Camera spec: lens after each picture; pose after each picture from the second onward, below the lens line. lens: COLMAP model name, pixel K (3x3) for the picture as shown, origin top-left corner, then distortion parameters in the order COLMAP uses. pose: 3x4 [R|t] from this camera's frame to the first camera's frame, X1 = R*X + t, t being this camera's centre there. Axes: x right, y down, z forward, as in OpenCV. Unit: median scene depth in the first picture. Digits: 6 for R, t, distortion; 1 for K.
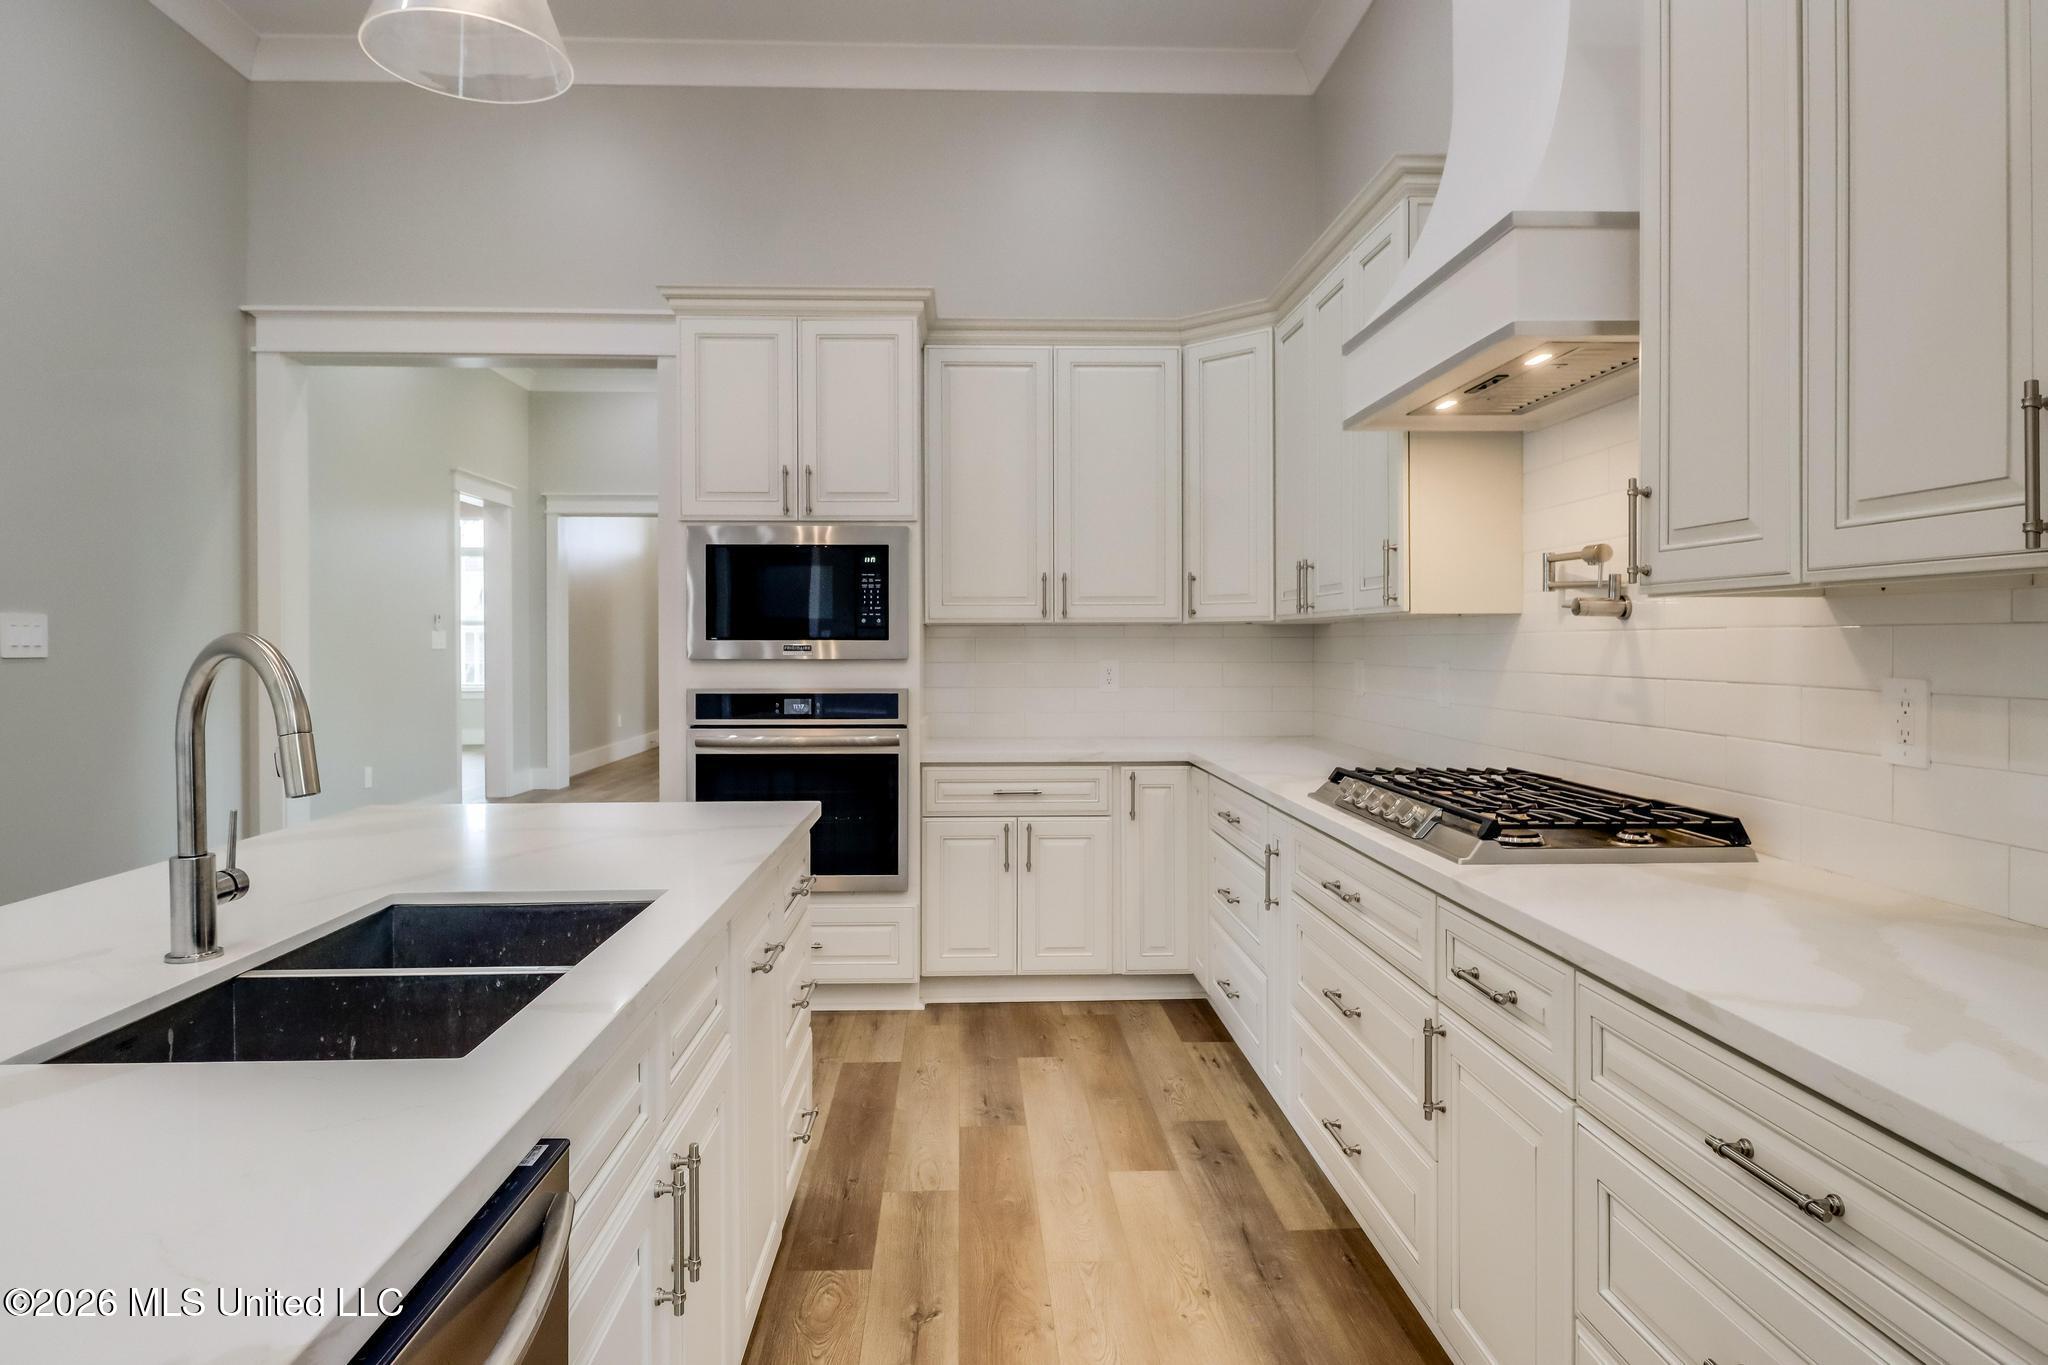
lens RADIAL K [[1198.7, 0, 996.1], [0, 1198.7, 647.9], [0, 0, 1]] dist [0.002964, 0.000067]
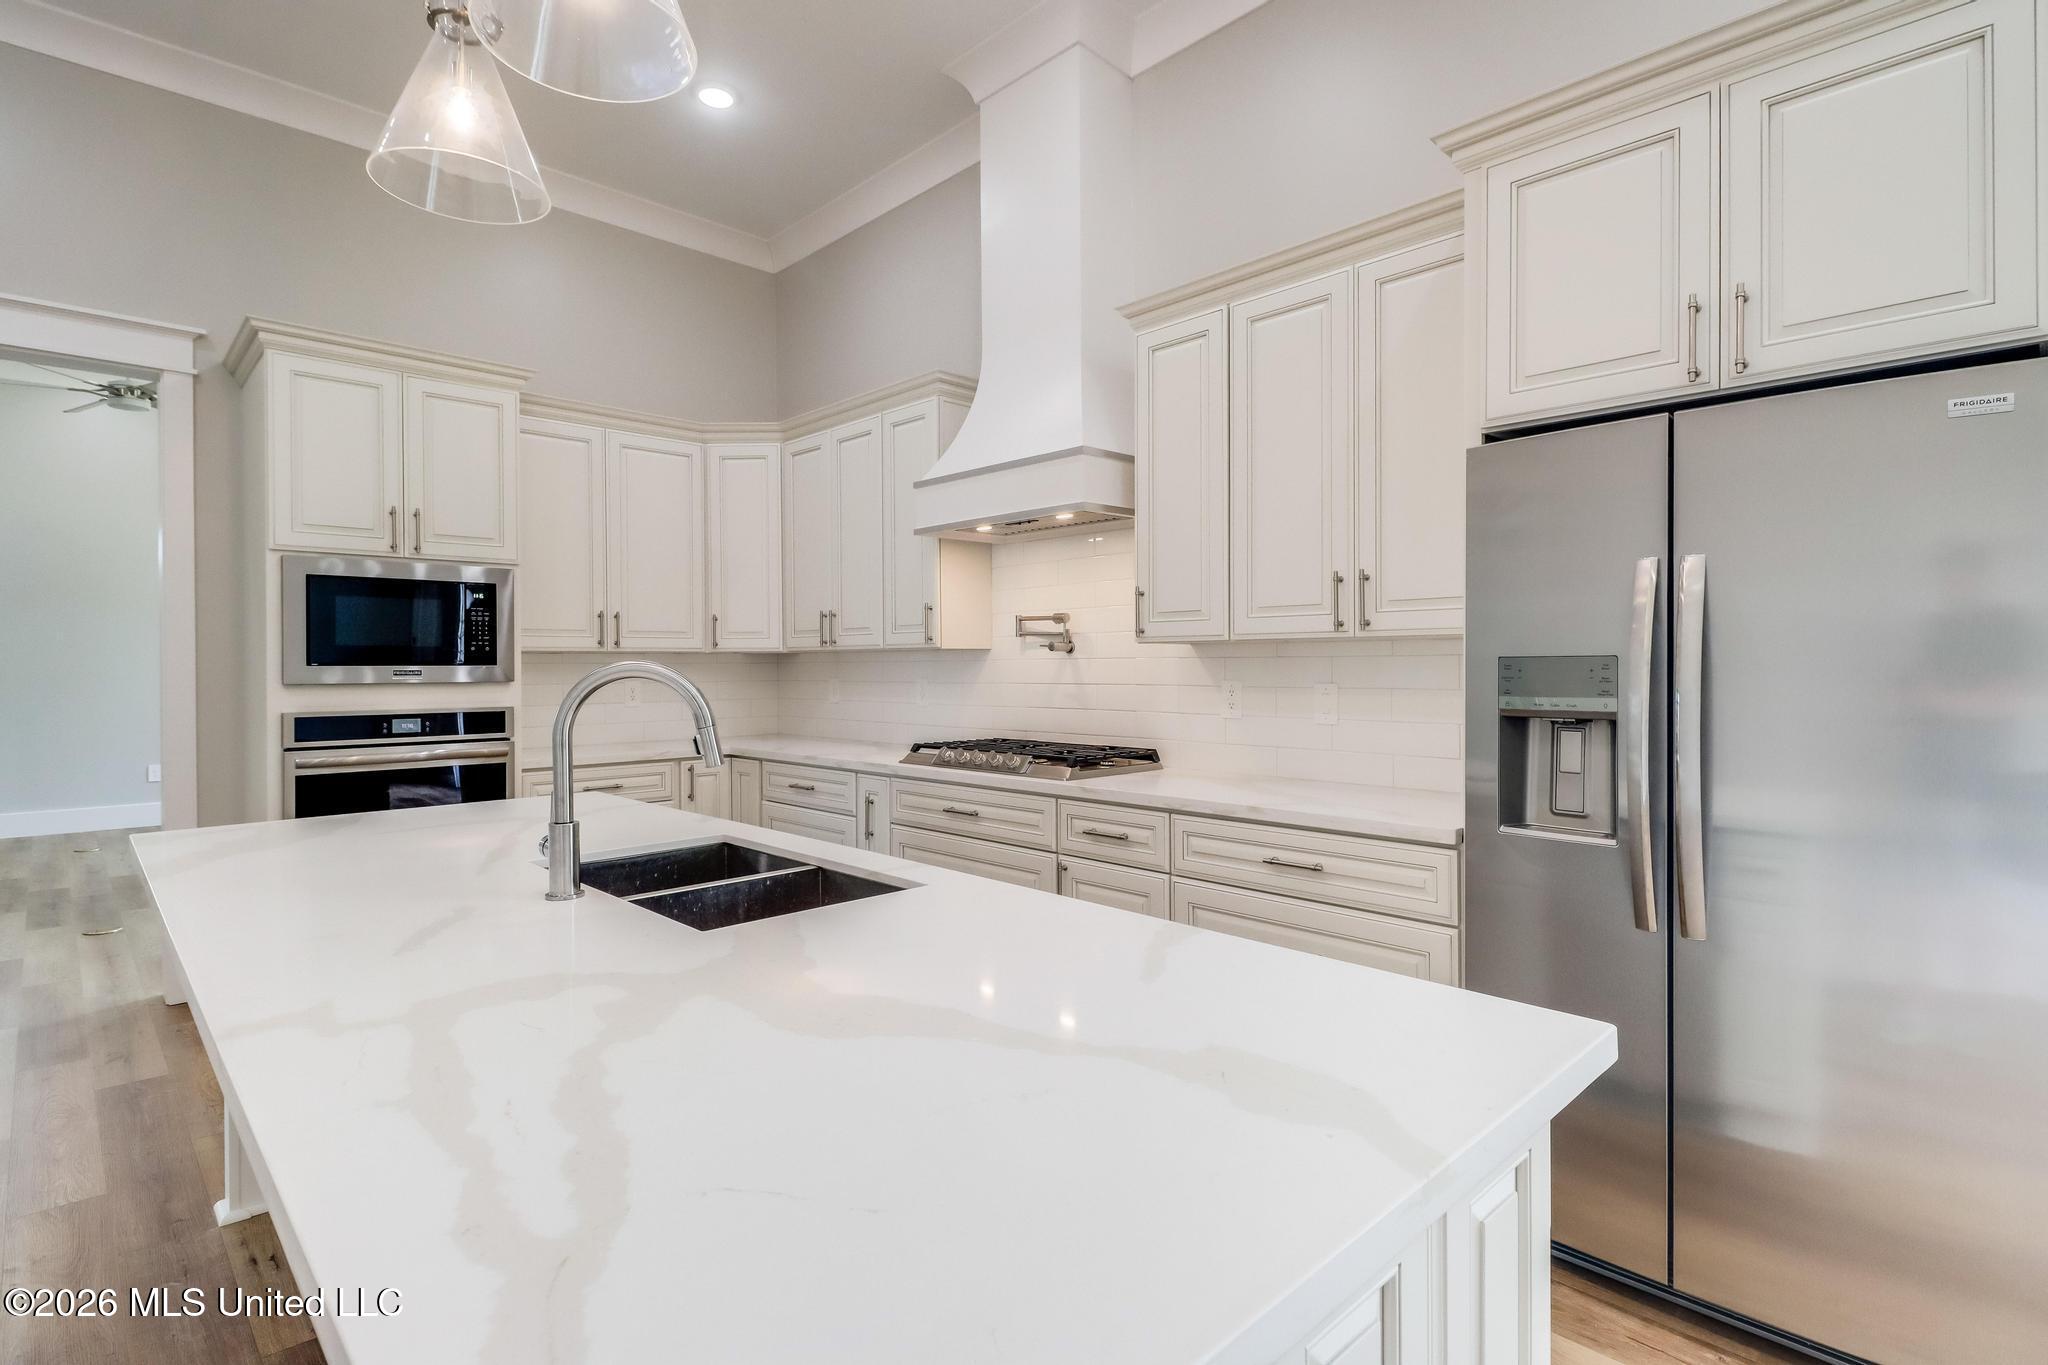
lens RADIAL K [[993.8, 0, 1039.1], [0, 993.8, 681.5], [0, 0, 1]] dist [-0.002040, -0.001359]
pose [[0.736572, -0.013277, 0.676229, -0.356744], [0.006652, 0.999901, 0.012386, 0.000624], [-0.676326, -0.004625, 0.736588, -0.070258]]
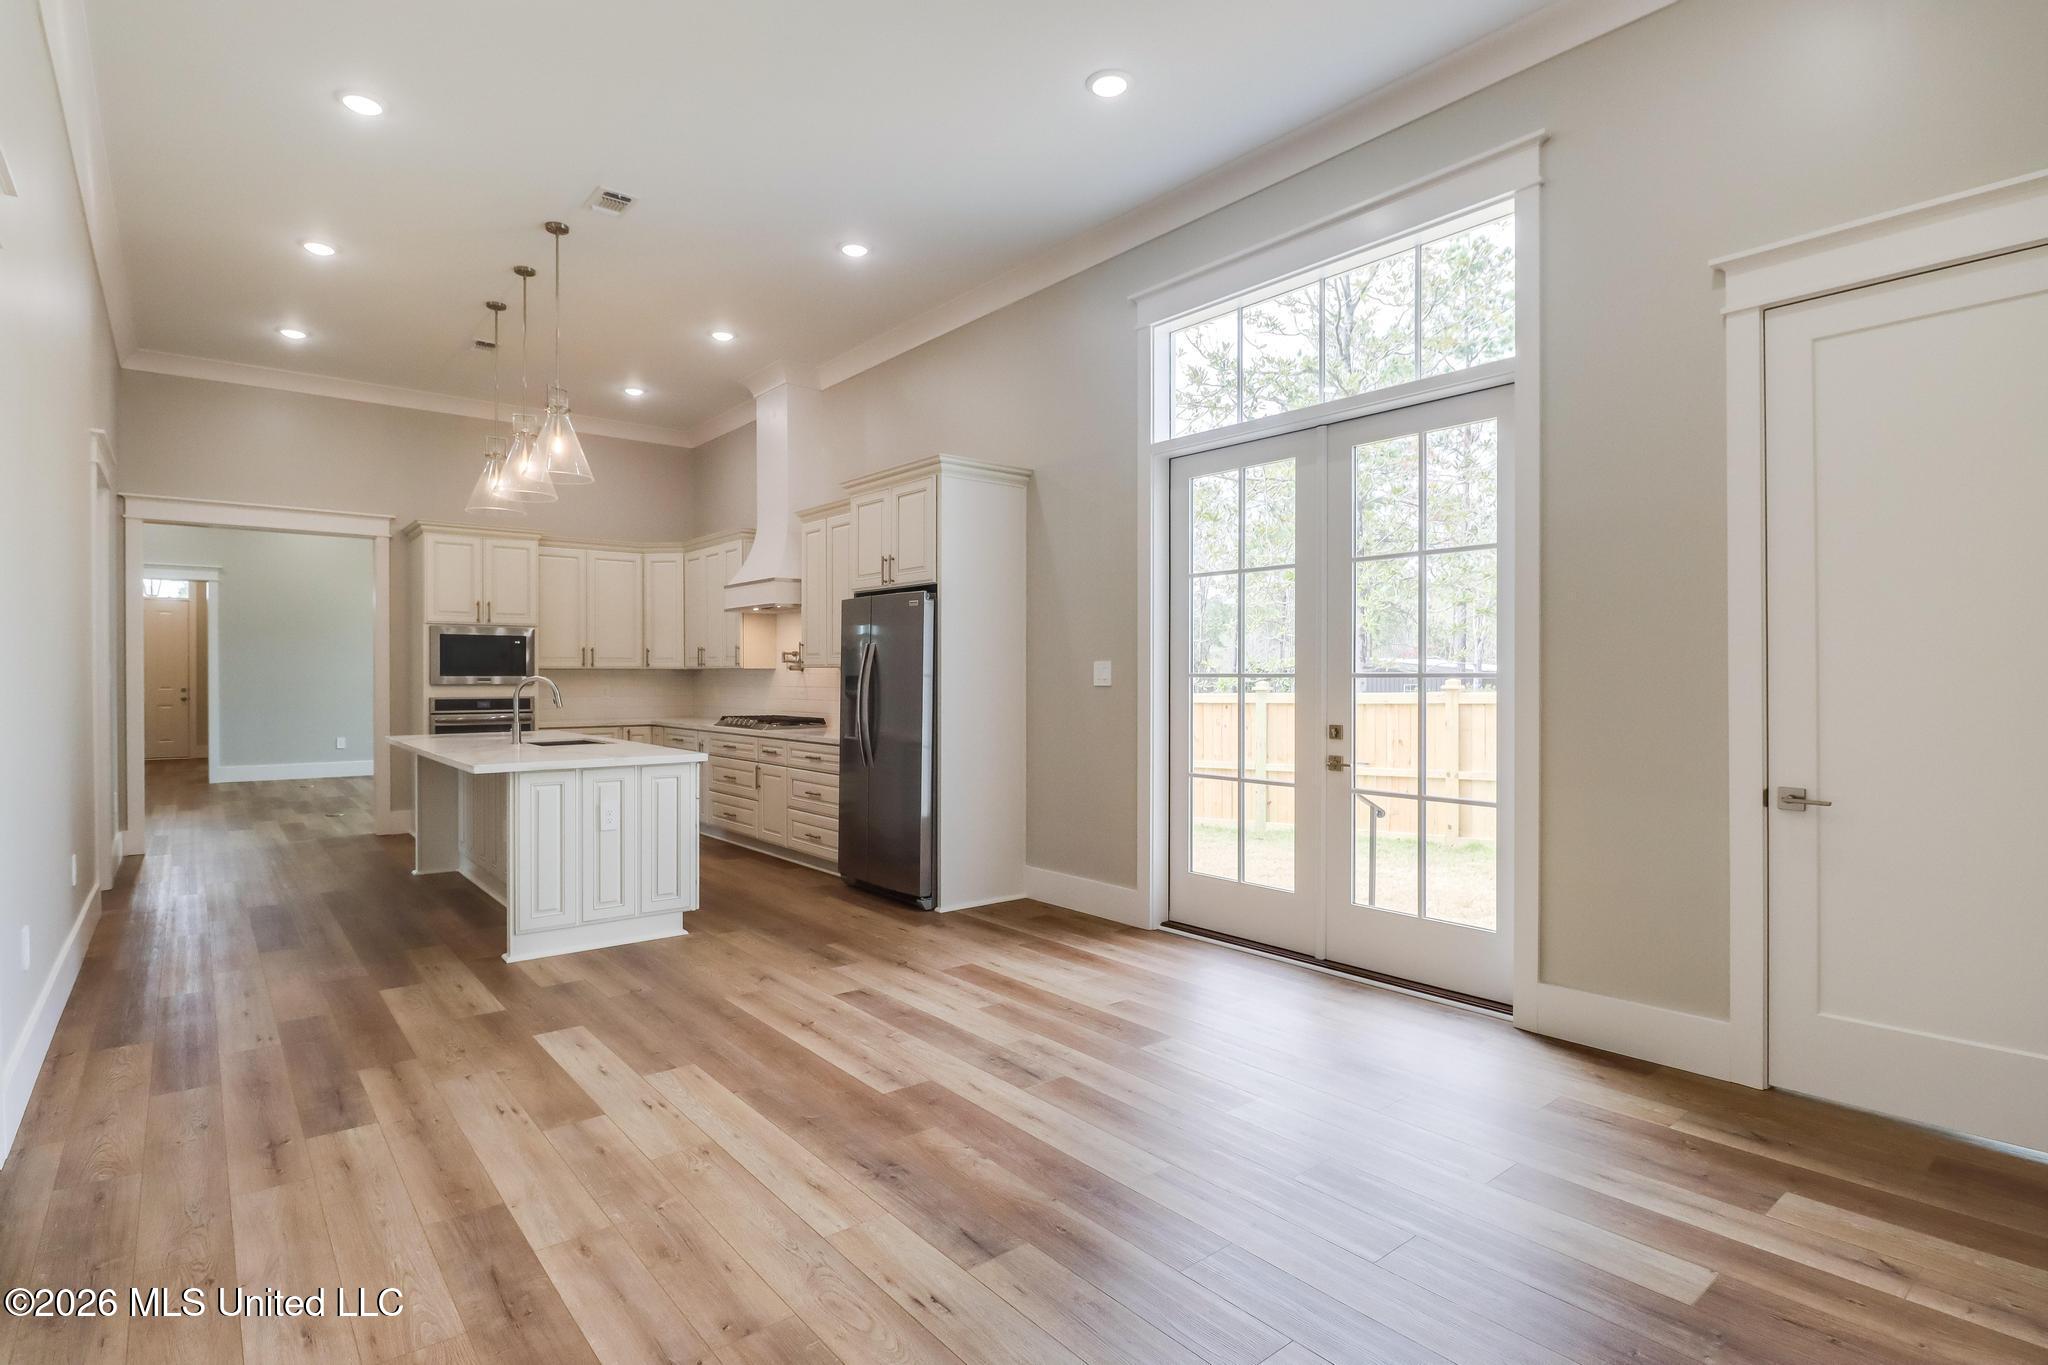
lens RADIAL K [[993.8, 0, 1007.1], [0, 993.8, 686.1], [0, 0, 1]] dist [-0.002040, -0.001359]
pose [[0.798543, -0.003865, 0.601925, -0.517327], [0.000607, 0.999984, 0.005616, 0.003002], [-0.601937, -0.004119, 0.798533, -1.157574]]
